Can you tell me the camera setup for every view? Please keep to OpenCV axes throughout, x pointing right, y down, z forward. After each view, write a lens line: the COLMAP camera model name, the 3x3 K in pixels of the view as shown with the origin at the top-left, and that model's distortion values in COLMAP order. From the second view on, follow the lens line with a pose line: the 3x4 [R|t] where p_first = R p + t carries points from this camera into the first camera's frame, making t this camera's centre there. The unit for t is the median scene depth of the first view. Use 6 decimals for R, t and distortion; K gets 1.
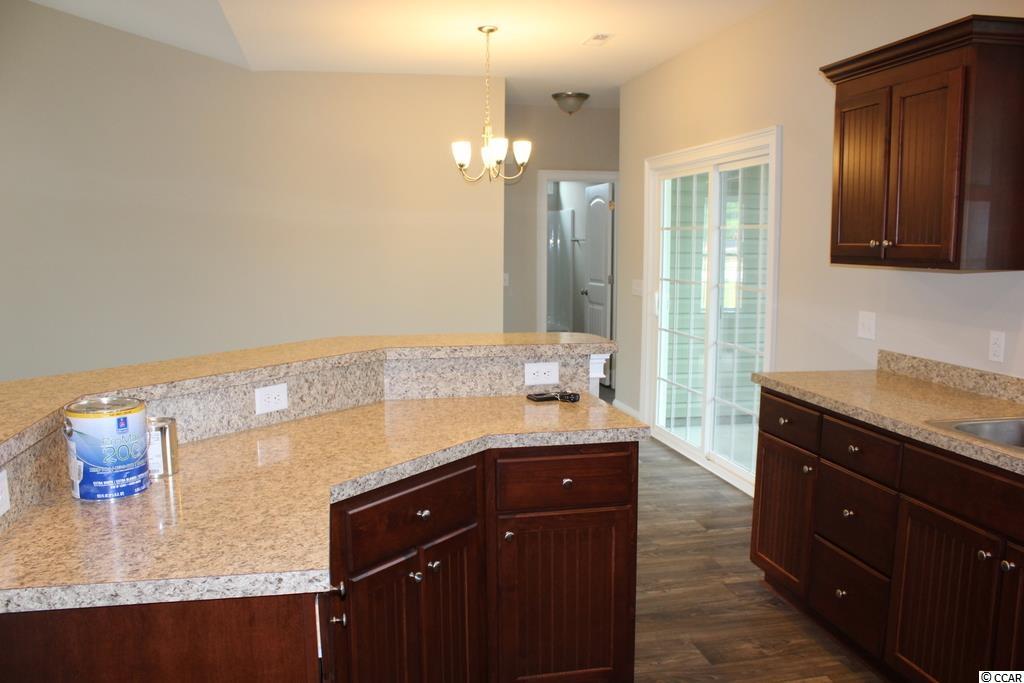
lens RADIAL K [[815.6, 0, 497.0], [0, 815.6, 357.4], [0, 0, 1]] dist [-0.160297, 0.123680]
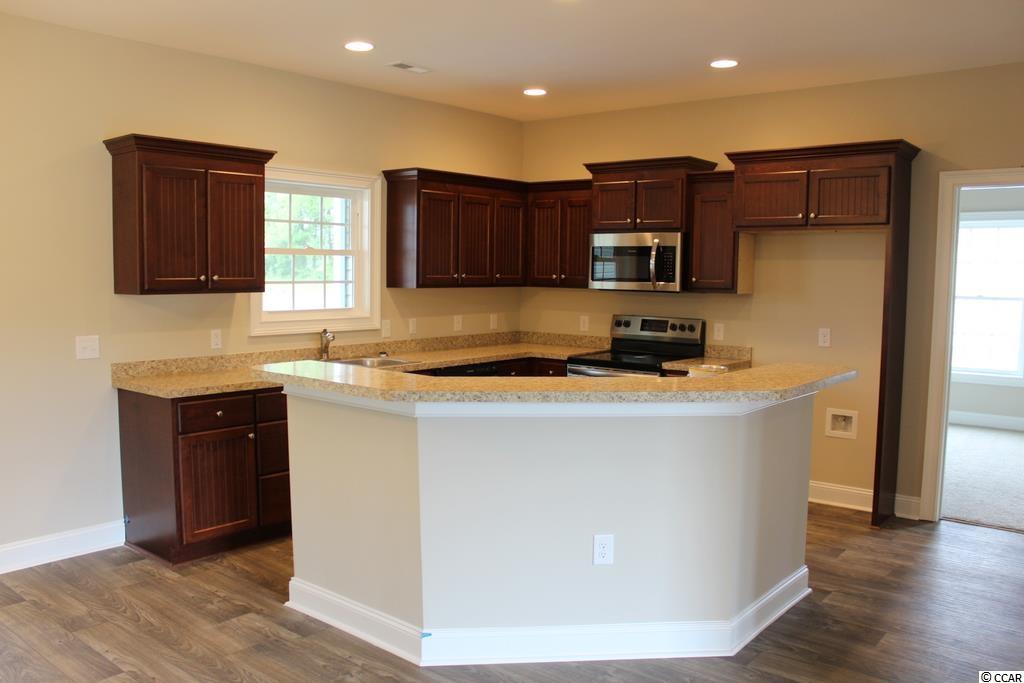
lens RADIAL K [[815.6, 0, 497.0], [0, 815.6, 357.4], [0, 0, 1]] dist [-0.160297, 0.123680]
pose [[-0.605638, -0.088495, 0.790804, -0.996707], [0.102935, 0.976734, 0.188134, -0.220763], [-0.789054, 0.195342, -0.582438, 1.450050]]
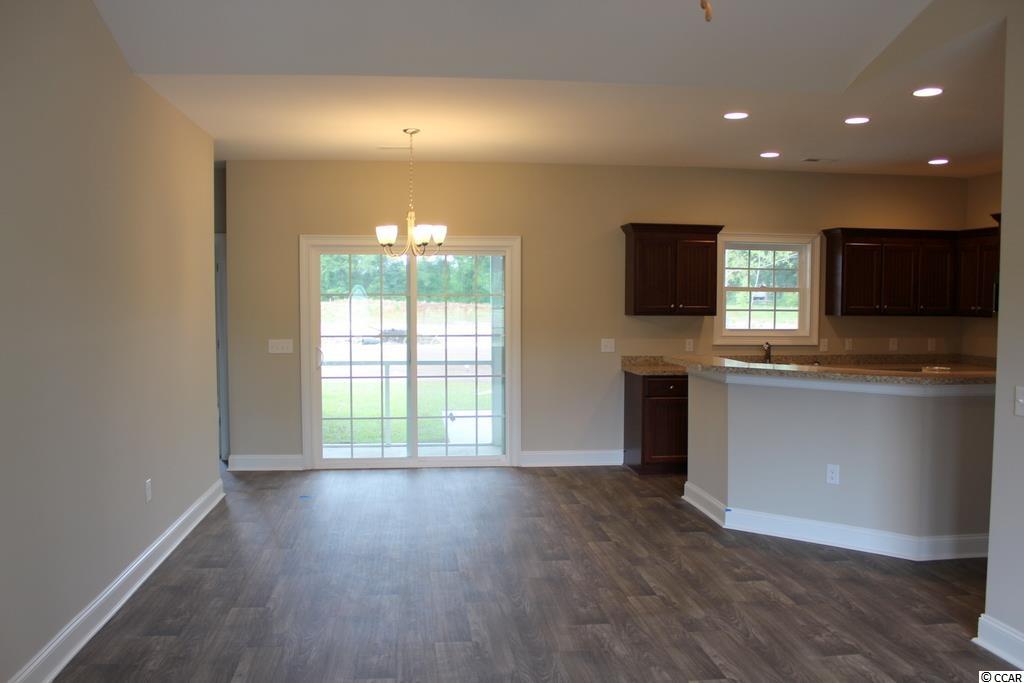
lens RADIAL K [[815.6, 0, 497.0], [0, 815.6, 357.4], [0, 0, 1]] dist [-0.160297, 0.123680]
pose [[0.112398, -0.070350, 0.991170, -1.952008], [0.137422, 0.989006, 0.054613, -0.196403], [-0.984115, 0.130070, 0.120830, 1.245702]]
